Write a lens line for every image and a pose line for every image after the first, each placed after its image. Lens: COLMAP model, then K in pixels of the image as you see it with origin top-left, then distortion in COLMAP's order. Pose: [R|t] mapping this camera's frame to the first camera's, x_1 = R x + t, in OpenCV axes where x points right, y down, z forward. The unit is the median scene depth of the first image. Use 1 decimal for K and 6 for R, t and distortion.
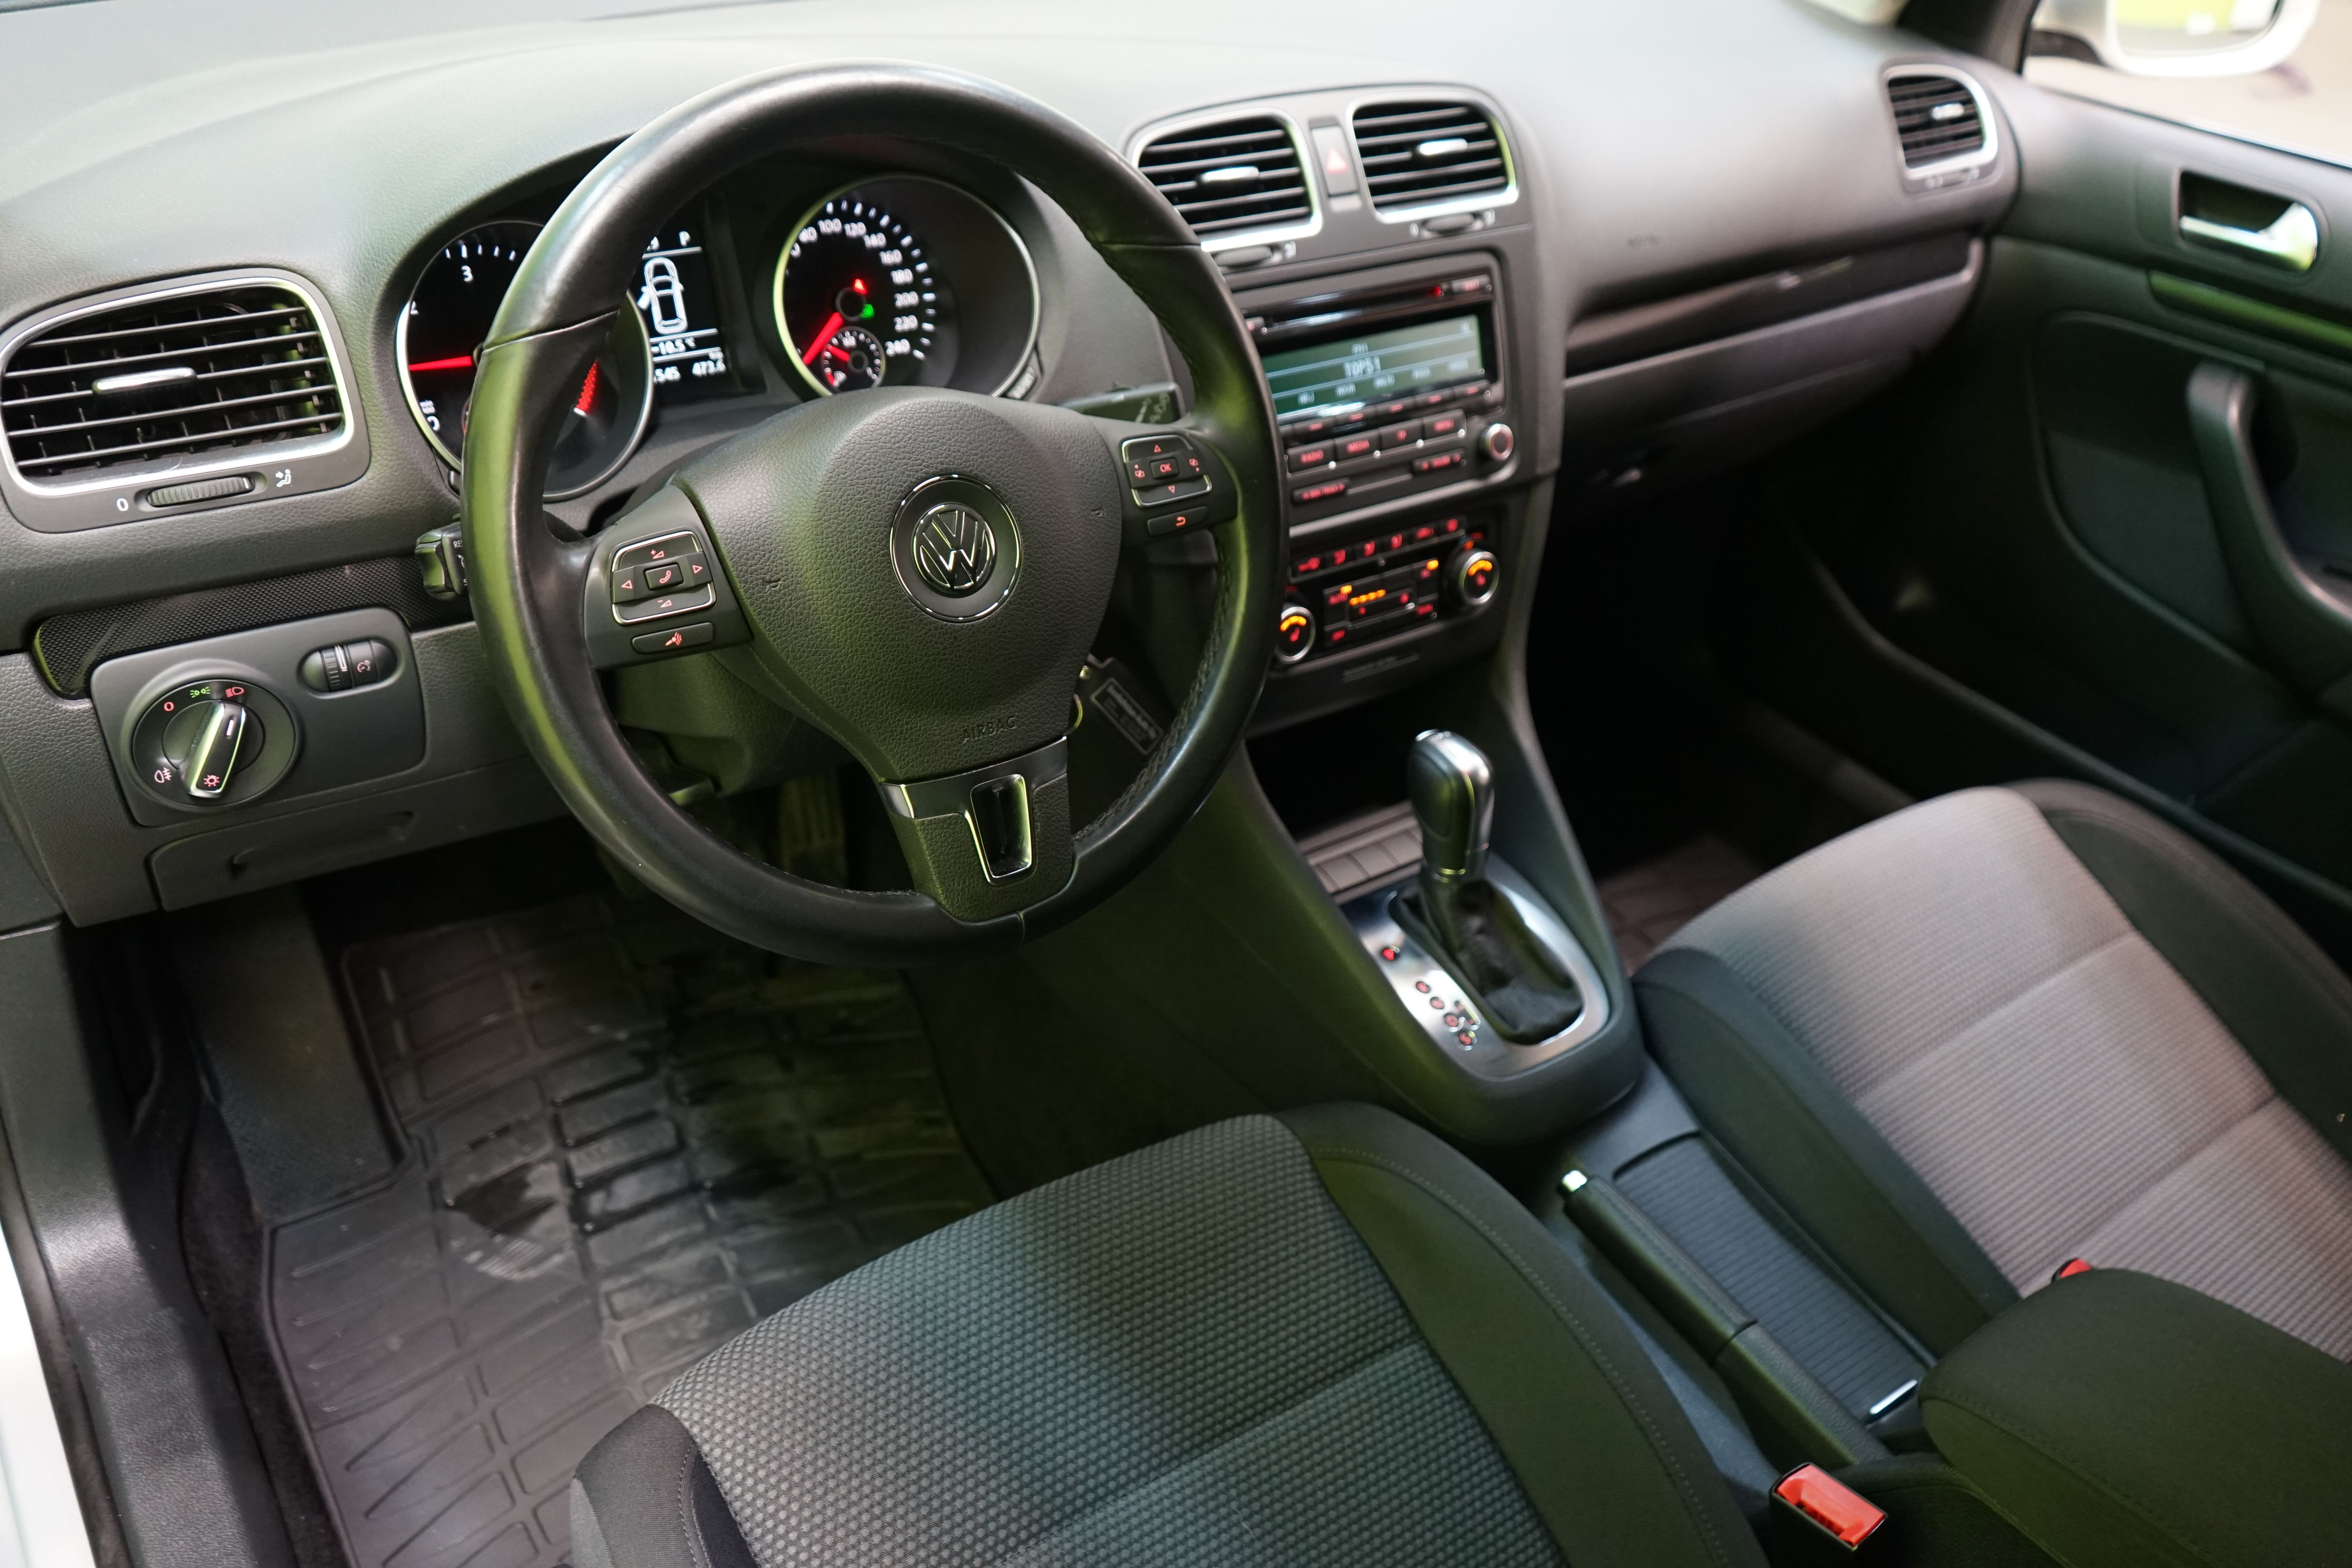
lens RADIAL K [[1915.2, 0, 1176.0], [0, 1915.2, 784.0], [0, 0, 1]] dist [0.010170, 0.000595]
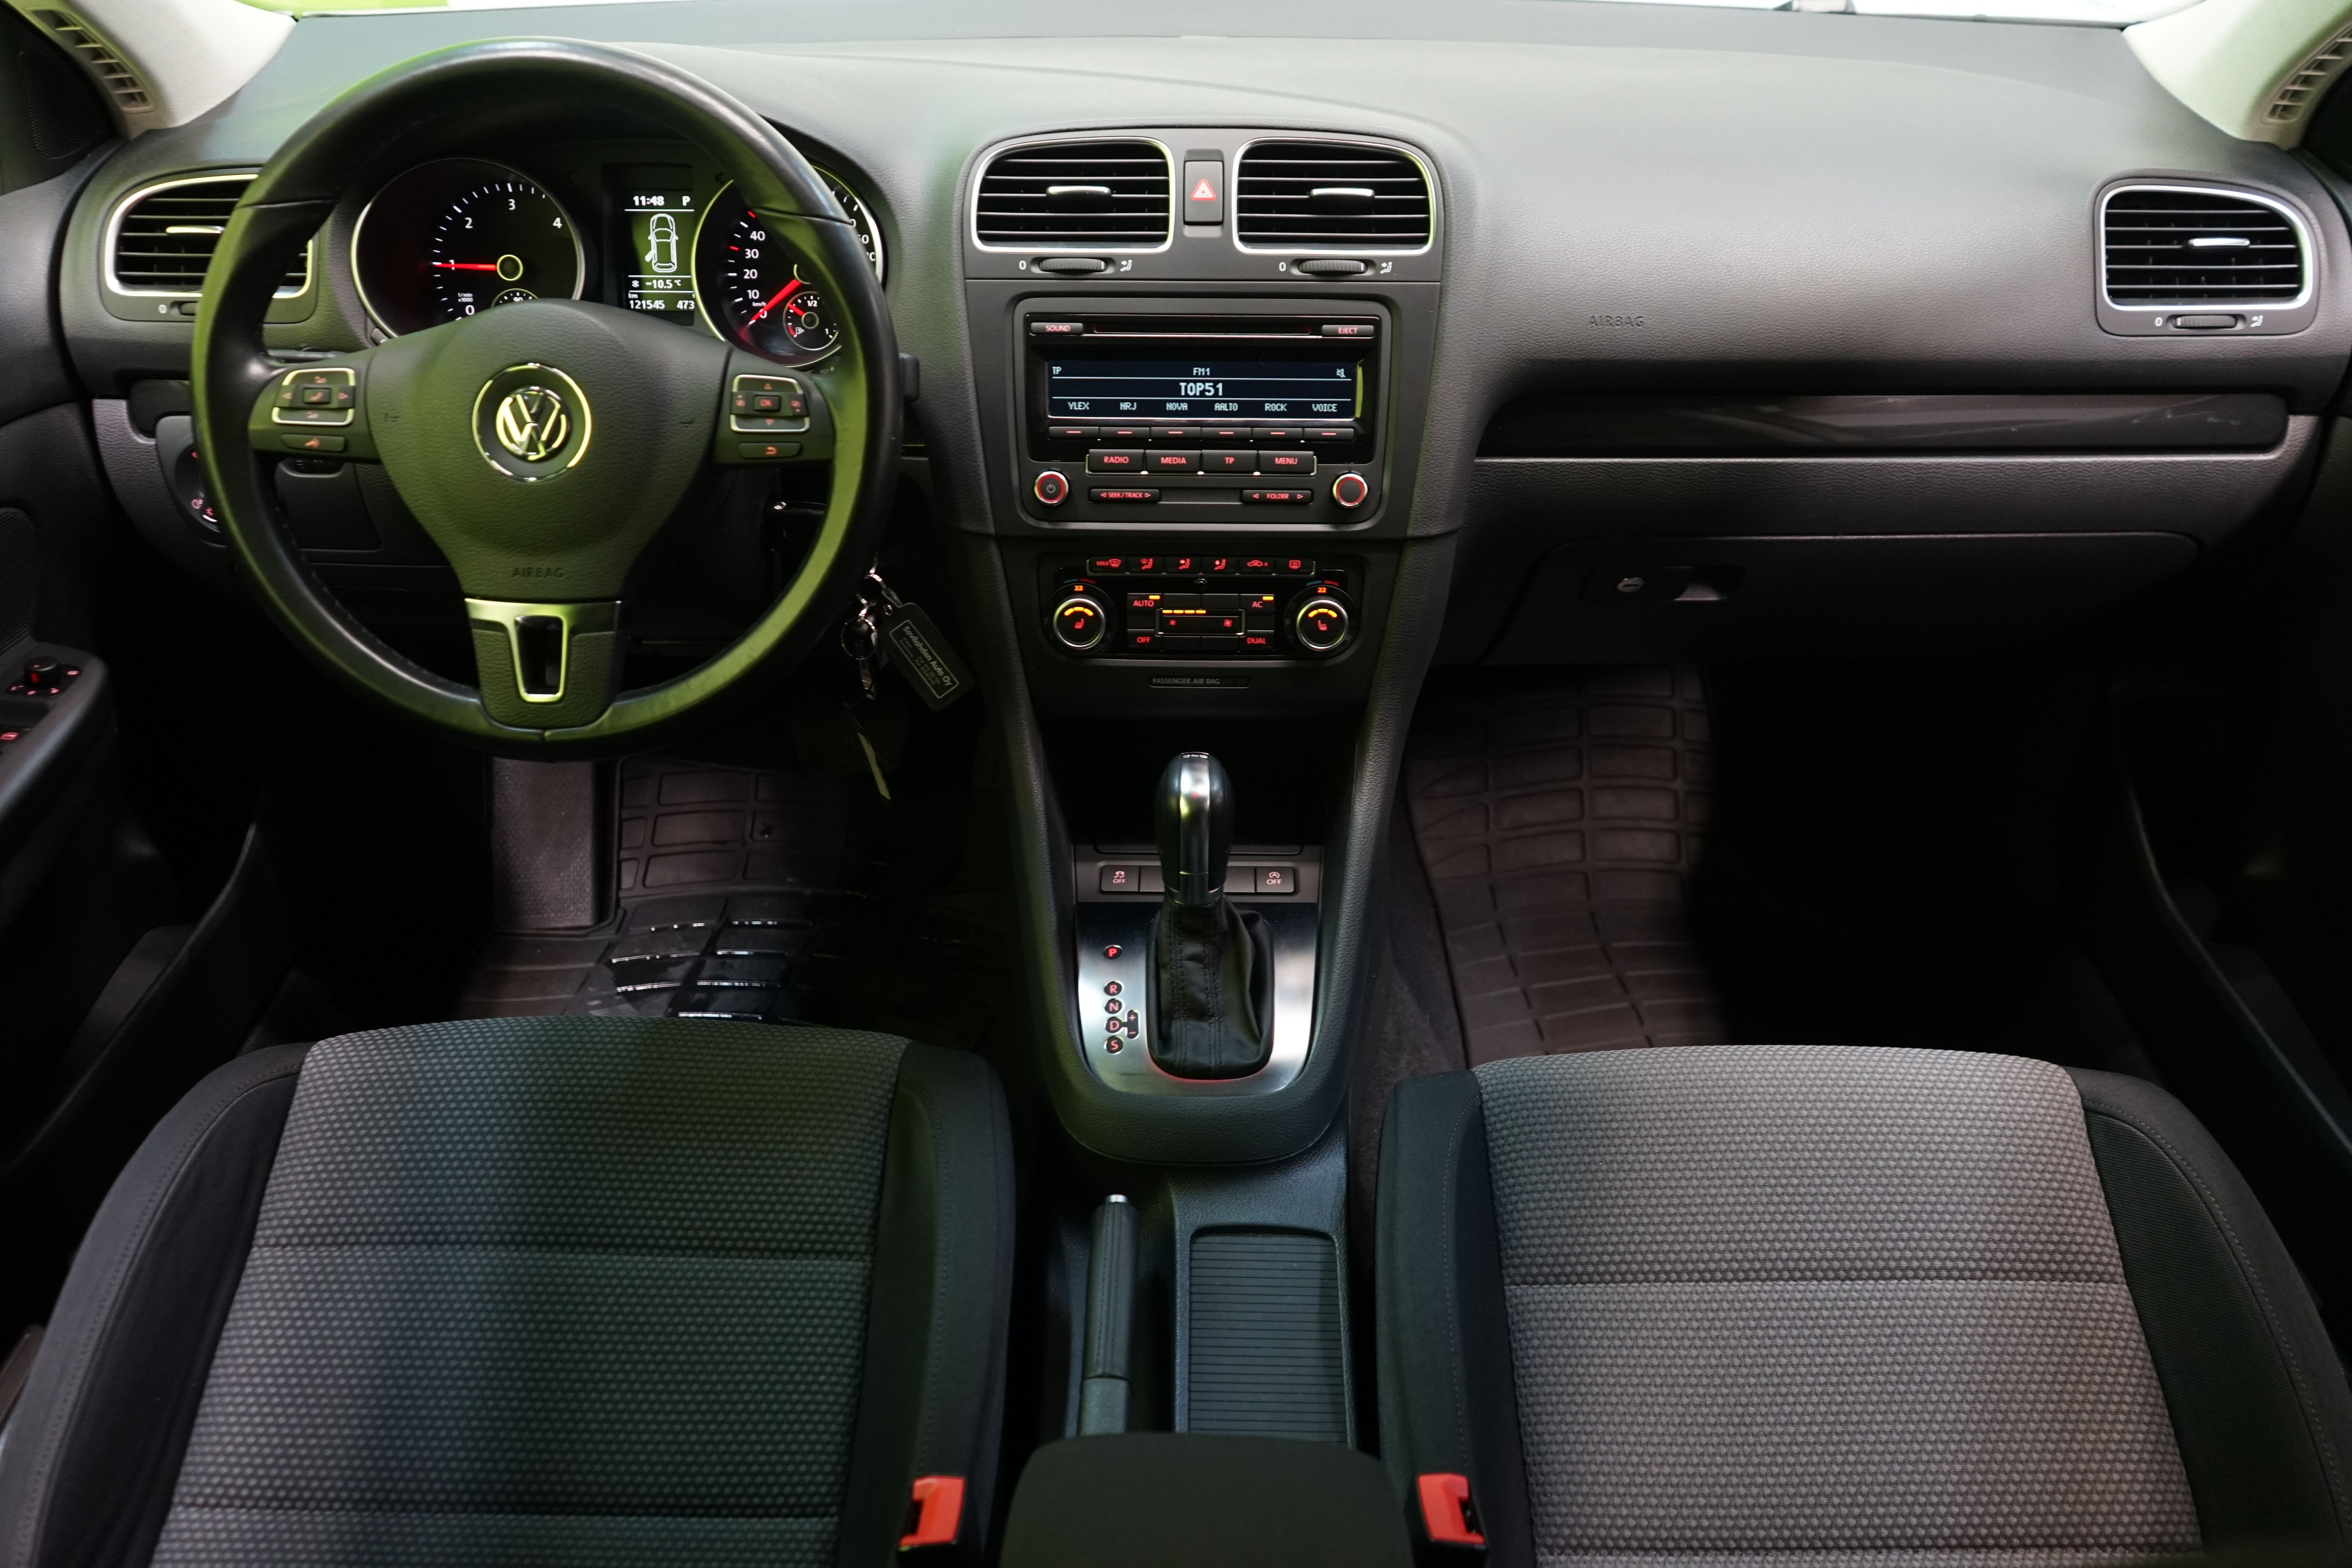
lens RADIAL K [[1938.3, 0, 1176.0], [0, 1938.3, 784.0], [0, 0, 1]] dist [-0.006965, -0.003986]
pose [[0.800812, 0.245169, -0.546436, 0.708129], [-0.280992, 0.959528, 0.018711, -0.027725], [0.528908, 0.138560, 0.837292, 0.141890]]
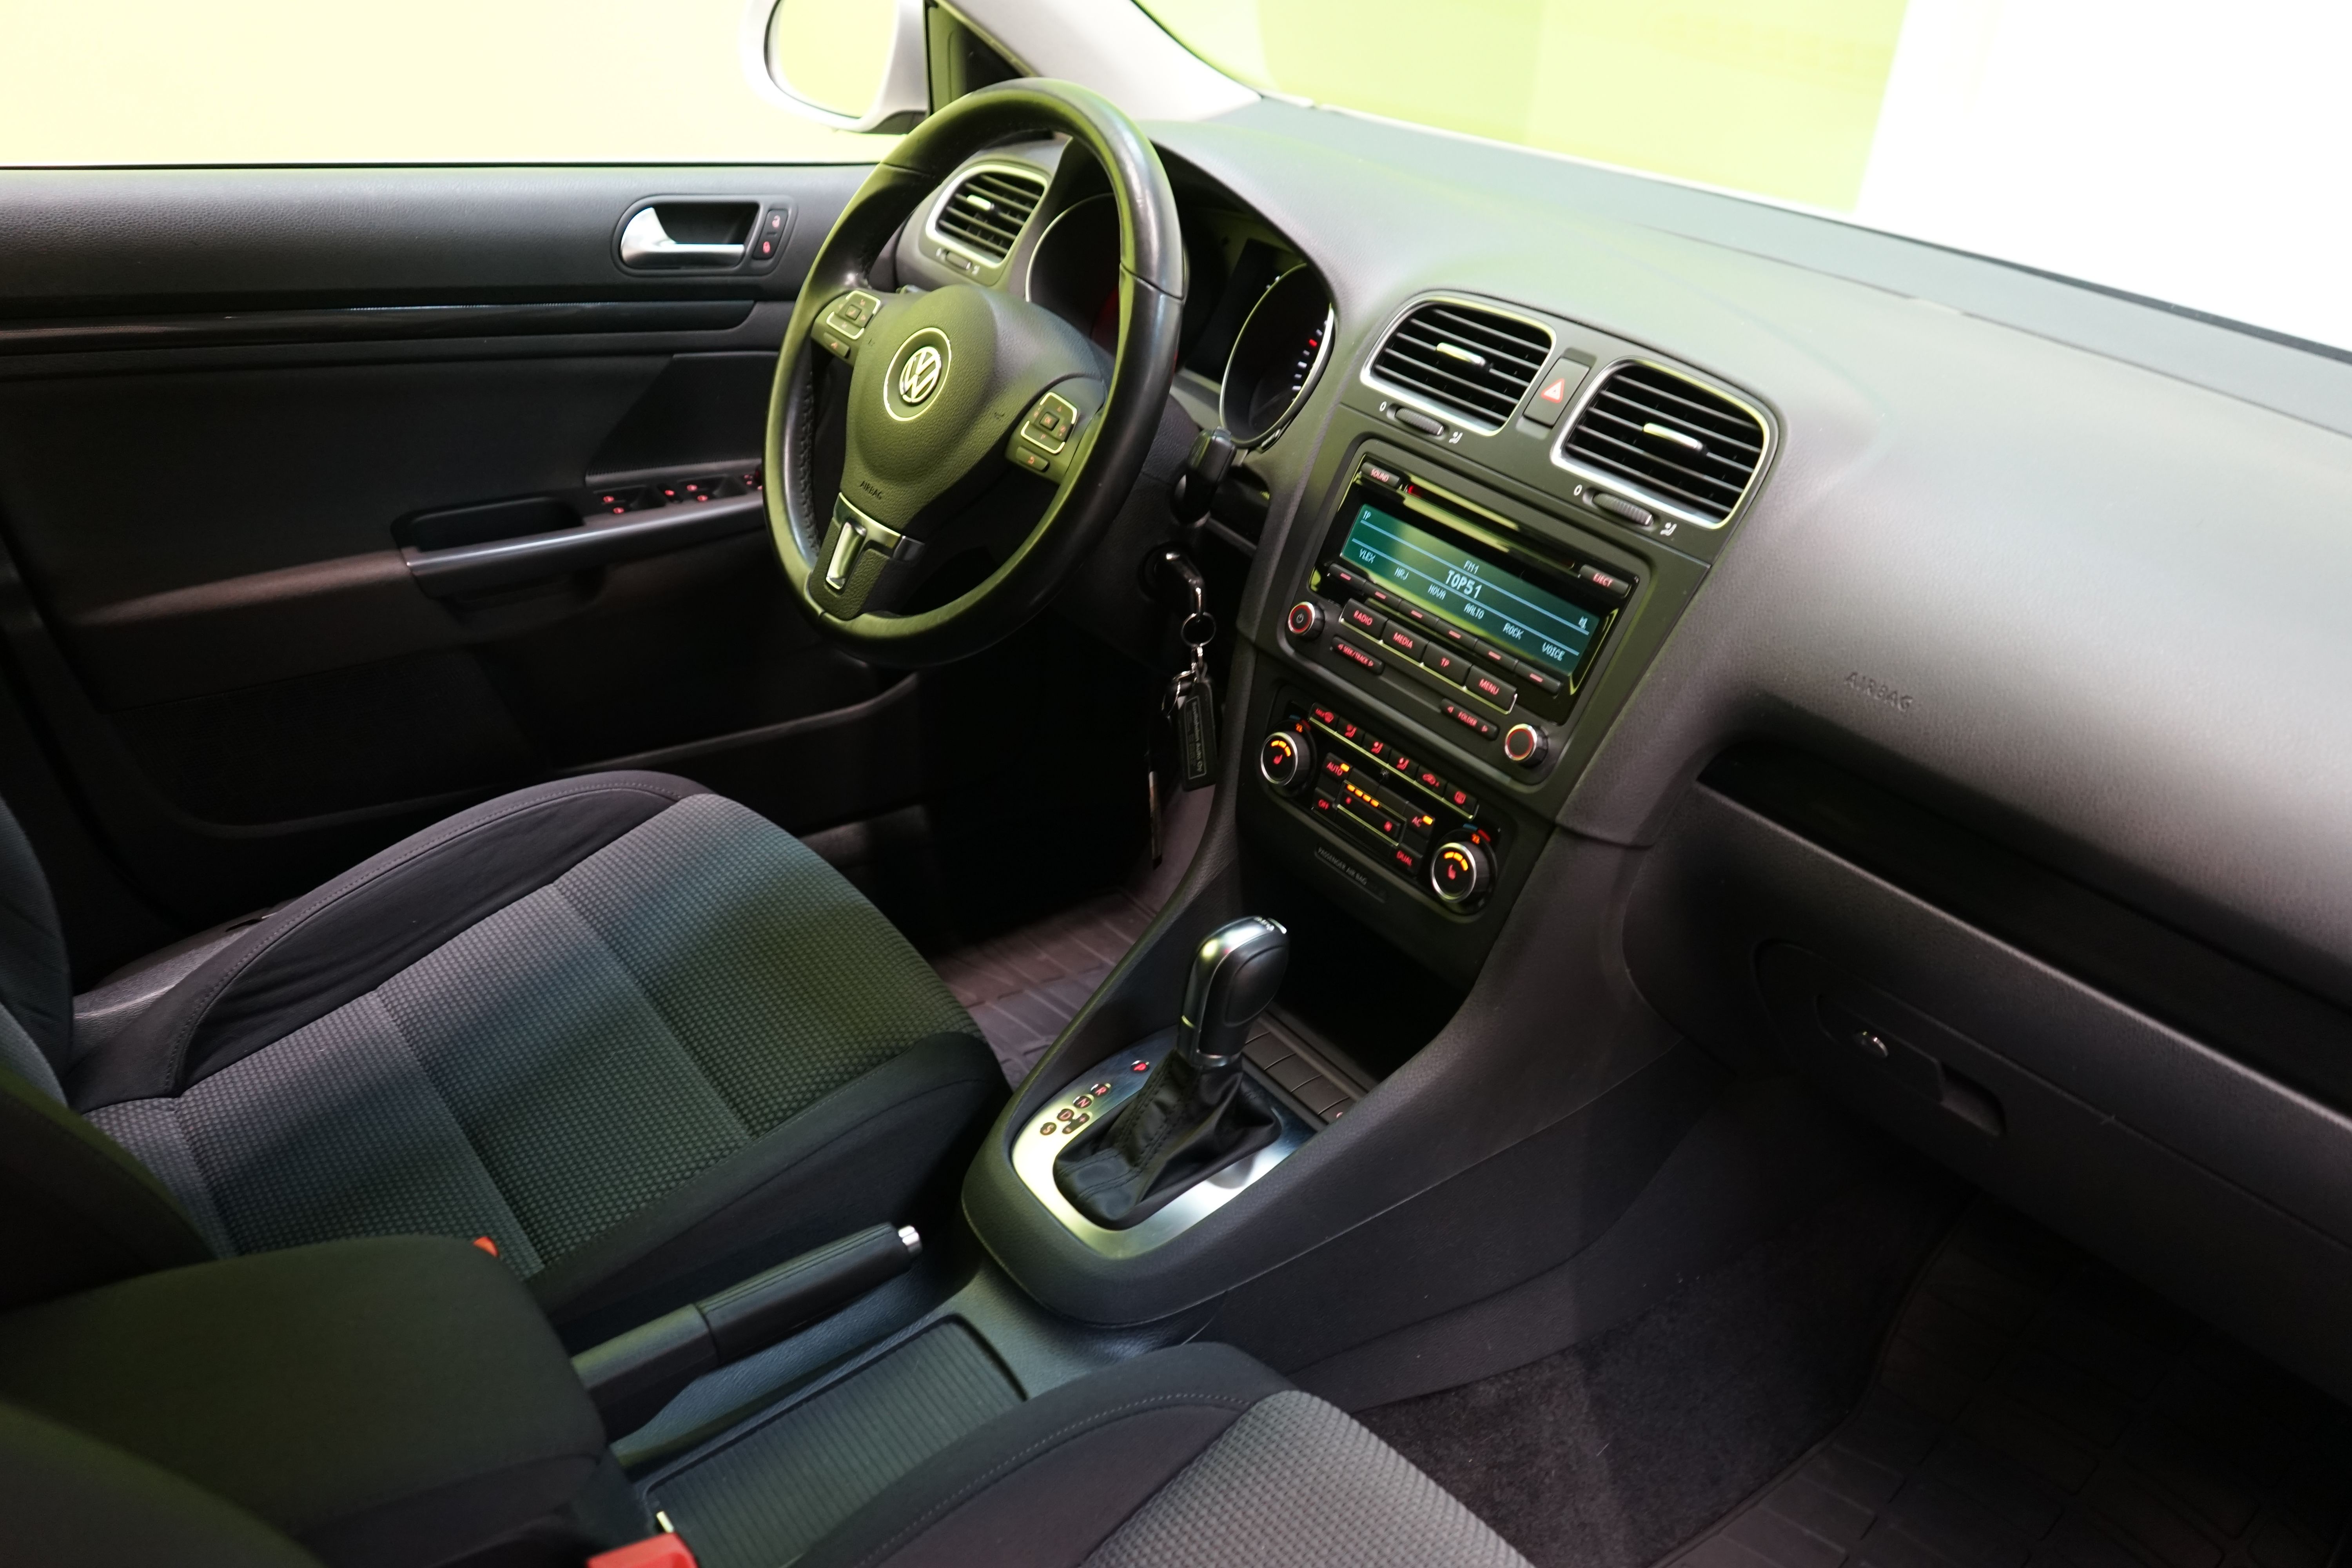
lens RADIAL K [[1915.2, 0, 1176.0], [0, 1915.2, 784.0], [0, 0, 1]] dist [0.010170, 0.000595]
pose [[0.020891, 0.390571, -0.920336, 1.010680], [-0.634384, 0.716665, 0.289737, -0.330535], [0.772735, 0.577794, 0.262744, 0.689597]]
